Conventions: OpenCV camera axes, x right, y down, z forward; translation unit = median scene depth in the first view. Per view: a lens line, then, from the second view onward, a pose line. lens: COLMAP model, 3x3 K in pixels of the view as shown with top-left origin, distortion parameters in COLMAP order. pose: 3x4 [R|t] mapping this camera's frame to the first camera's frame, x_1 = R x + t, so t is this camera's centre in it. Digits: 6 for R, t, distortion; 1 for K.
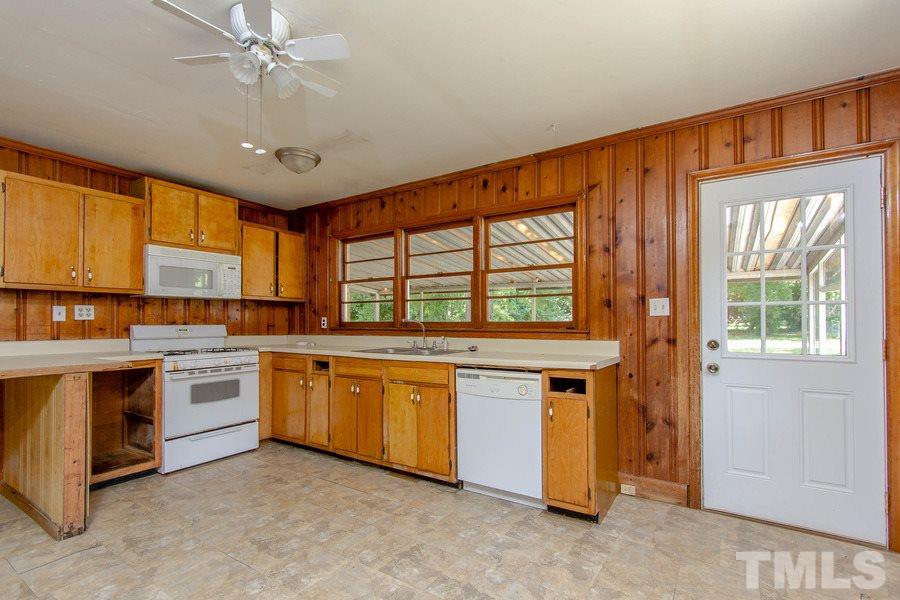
lens RADIAL K [[408.3, 0, 449.9], [0, 408.3, 310.0], [0, 0, 1]] dist [-0.002870, -0.000111]
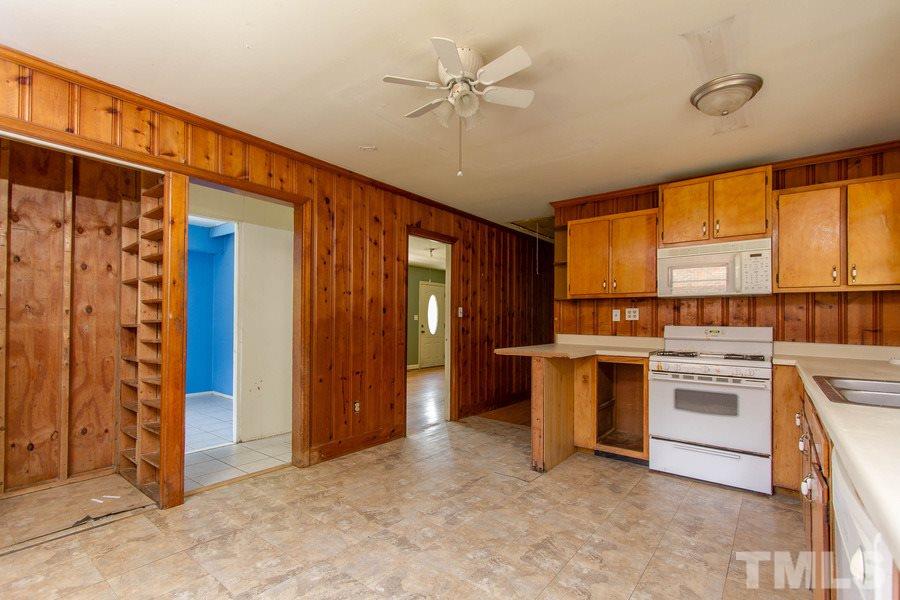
lens RADIAL K [[408.3, 0, 449.9], [0, 408.3, 310.0], [0, 0, 1]] dist [-0.002870, -0.000111]
pose [[-0.084784, -0.026924, -0.996036, 0.359389], [0.015832, 0.999472, -0.028365, 0.019299], [0.996274, -0.018175, -0.084313, 0.556569]]
